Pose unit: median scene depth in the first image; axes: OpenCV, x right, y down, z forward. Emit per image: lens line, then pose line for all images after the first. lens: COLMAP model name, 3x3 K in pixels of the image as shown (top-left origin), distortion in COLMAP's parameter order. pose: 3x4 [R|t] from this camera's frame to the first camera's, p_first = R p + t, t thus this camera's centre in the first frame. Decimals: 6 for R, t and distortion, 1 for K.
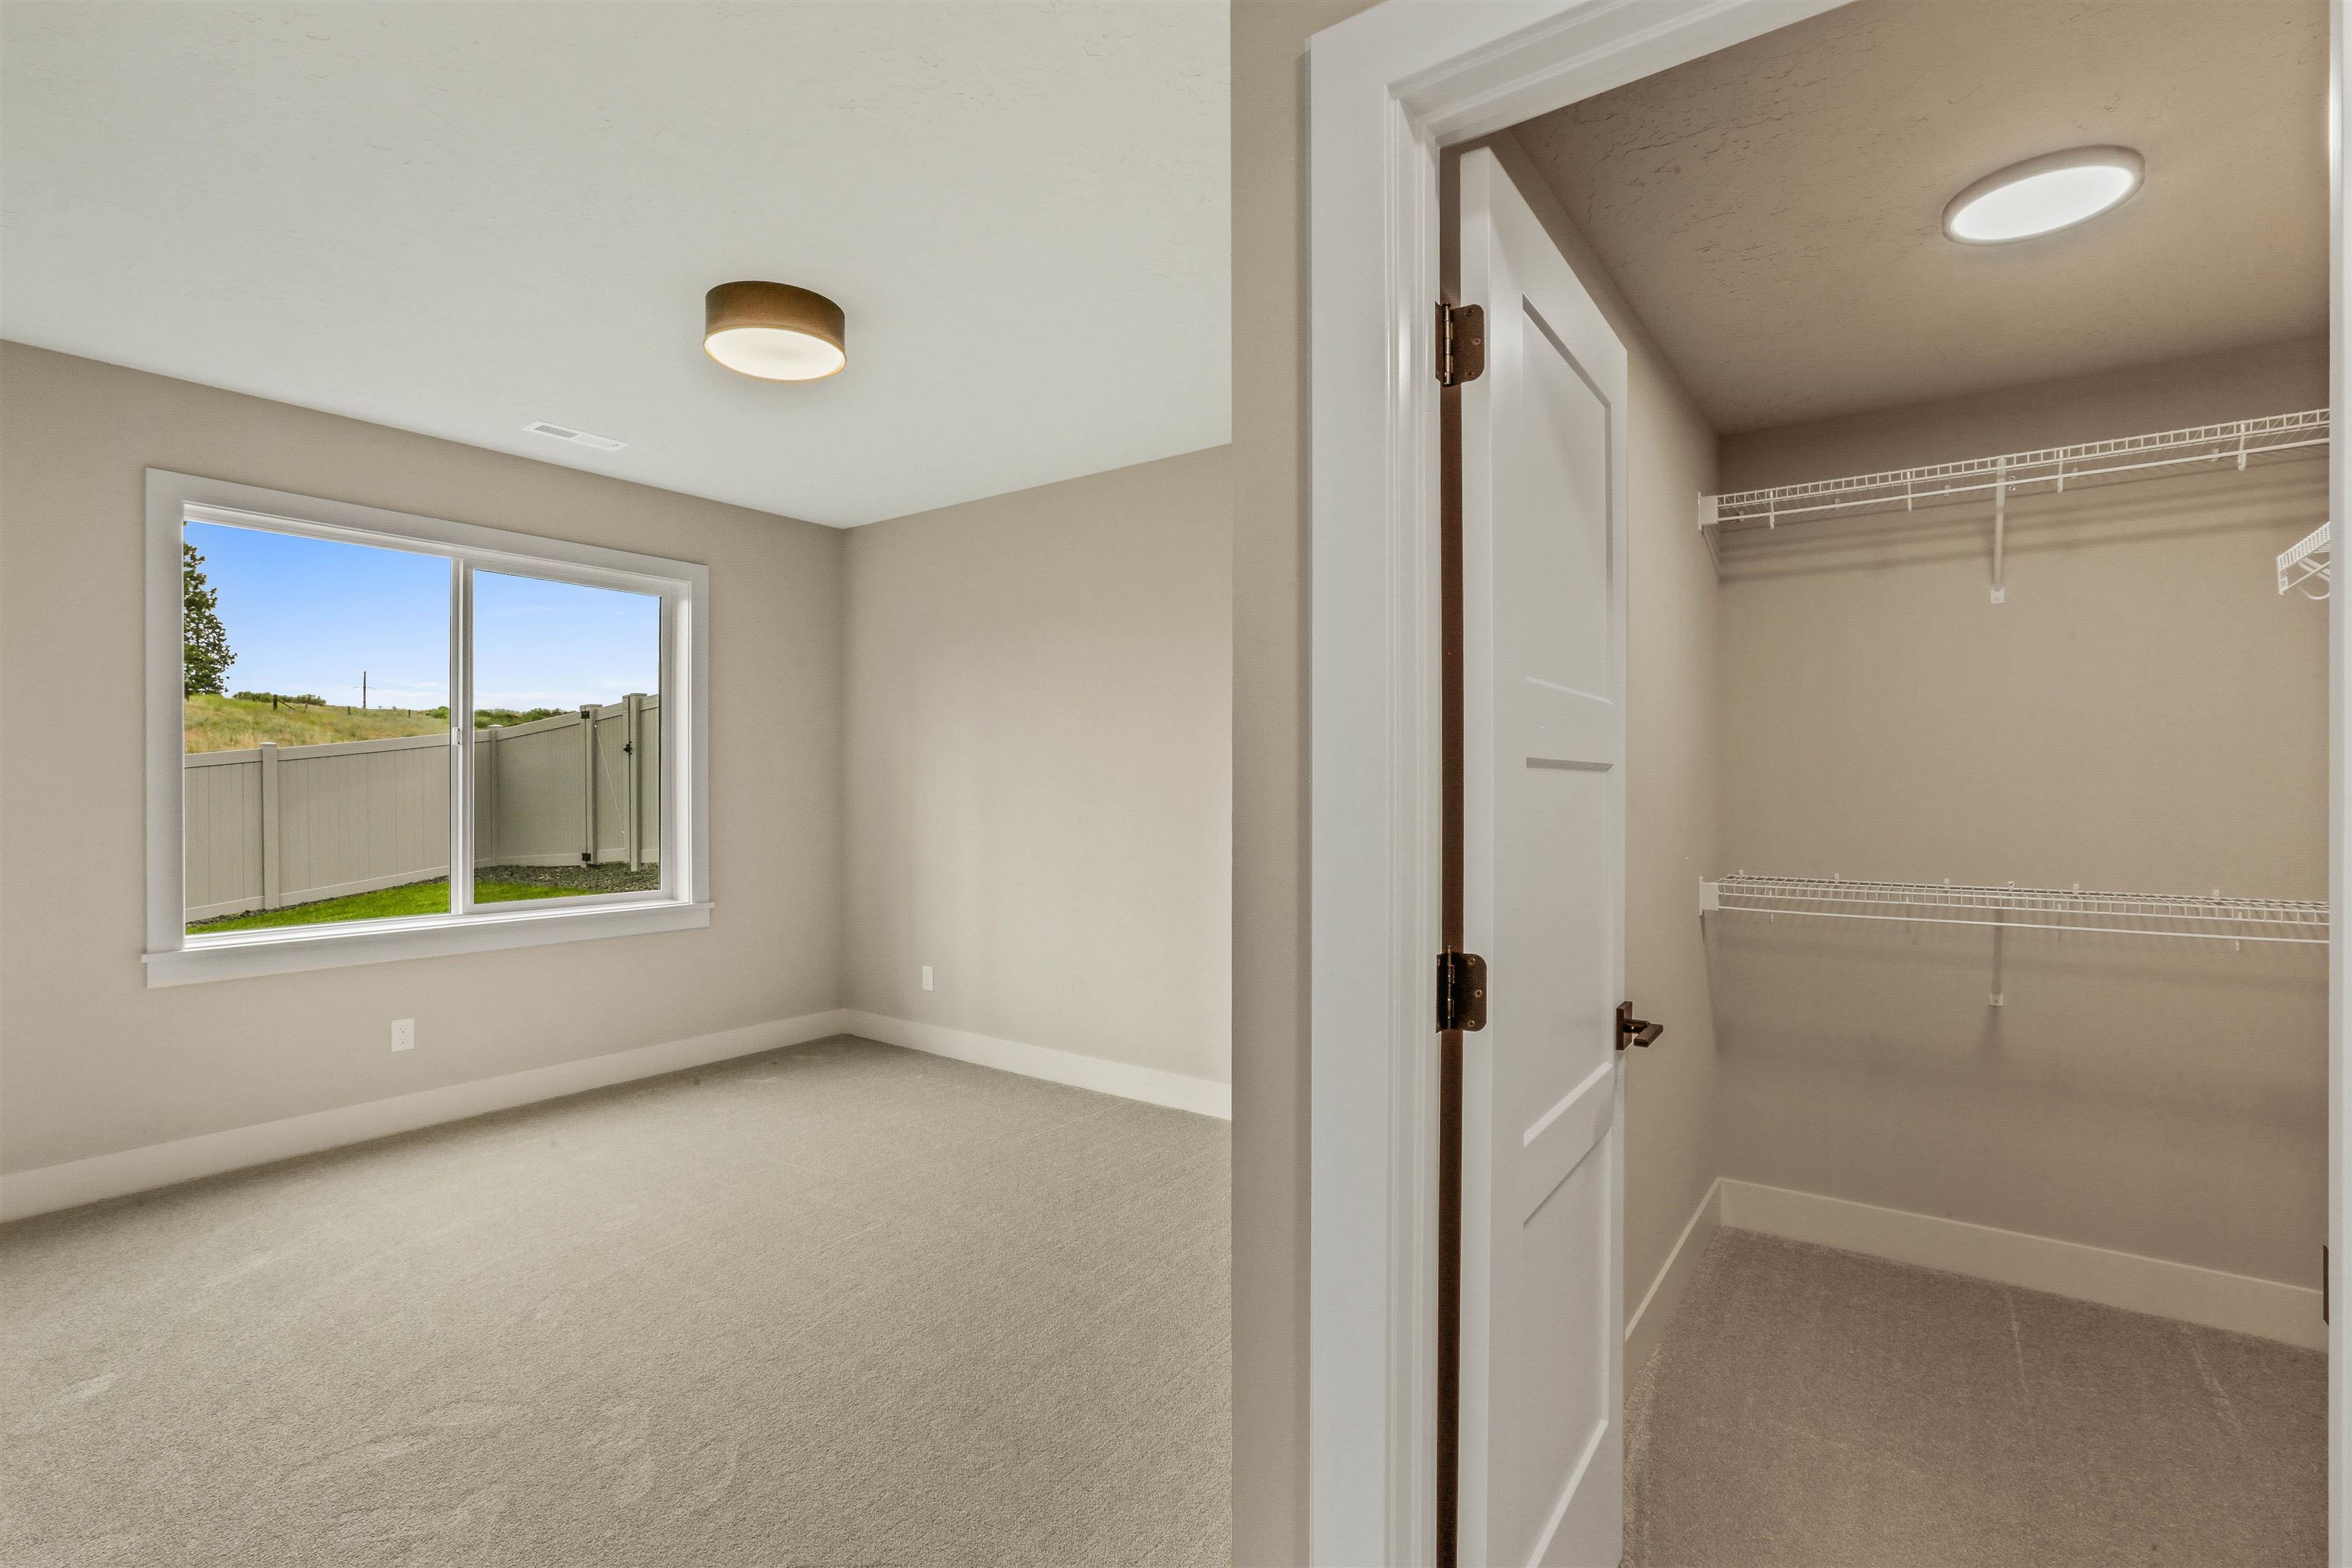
lens RADIAL K [[1064.4, 0, 1173.3], [0, 1064.4, 781.7], [0, 0, 1]] dist [-0.029795, 0.011757]
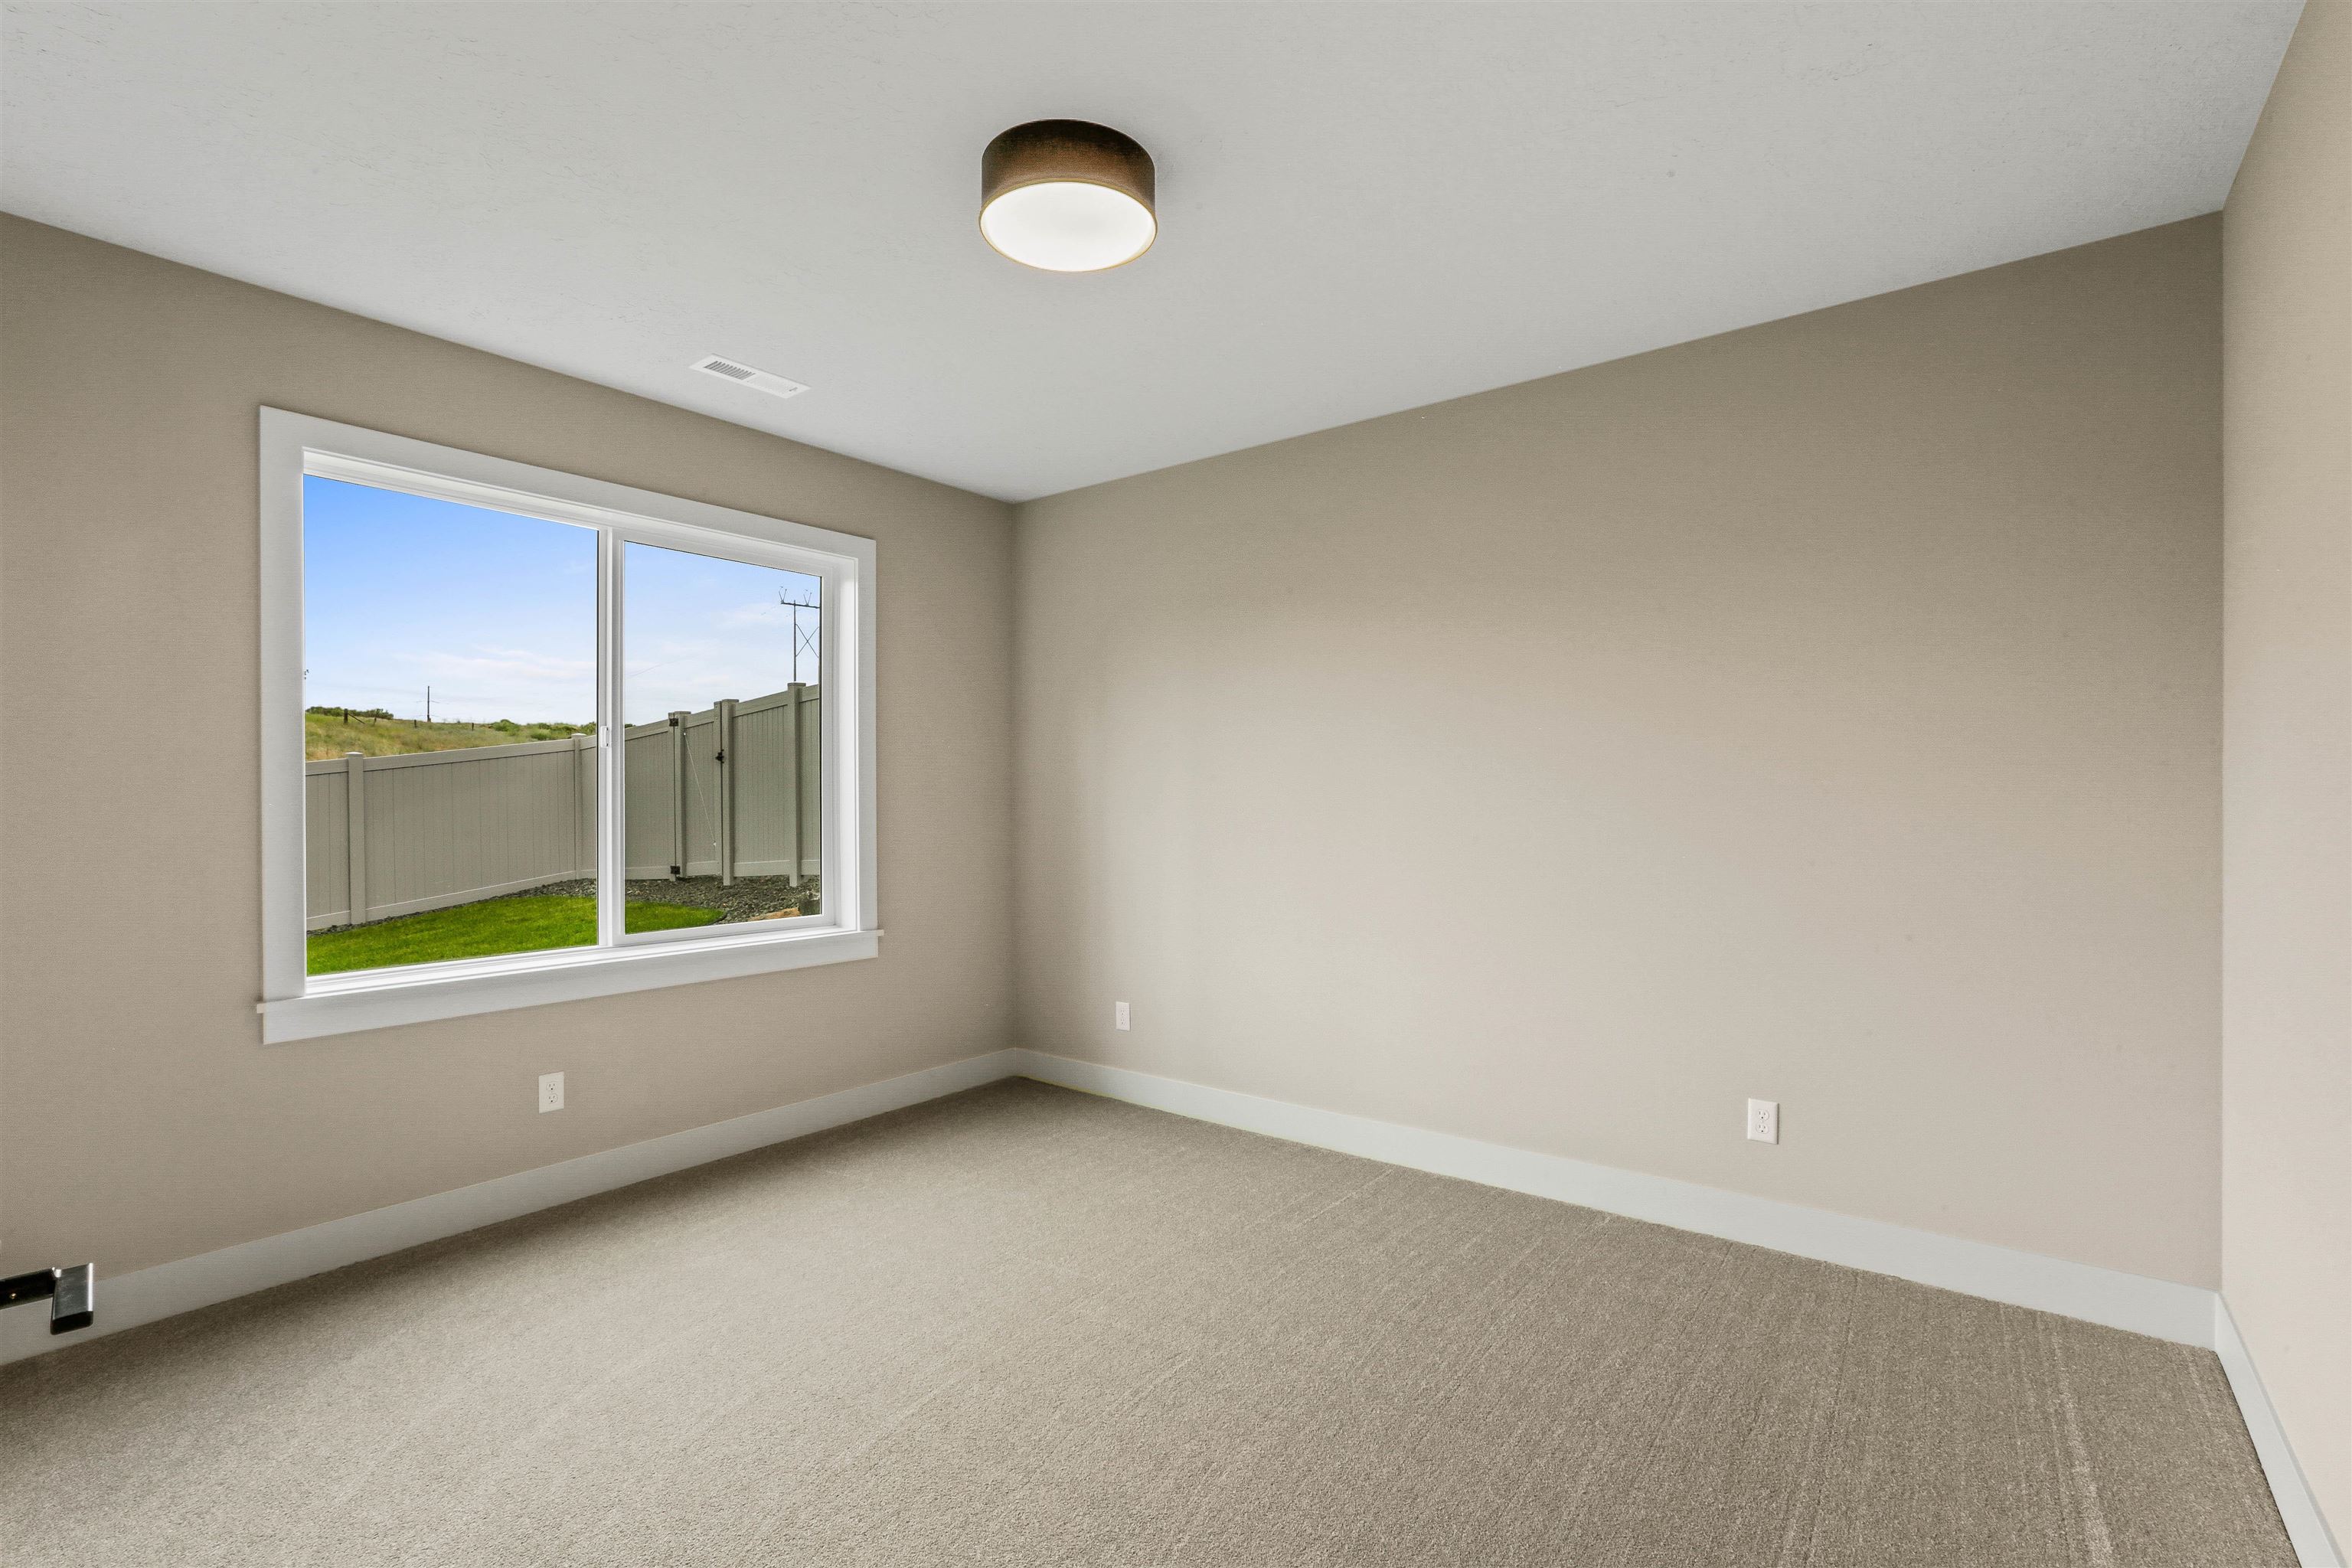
lens RADIAL K [[1055.8, 0, 1181.1], [0, 1055.8, 791.3], [0, 0, 1]] dist [-0.034258, 0.012479]
pose [[0.999546, -0.002883, -0.029991, -0.157180], [0.002890, 0.999996, 0.000197, 0.001687], [0.029990, -0.000284, 0.999550, 0.140279]]
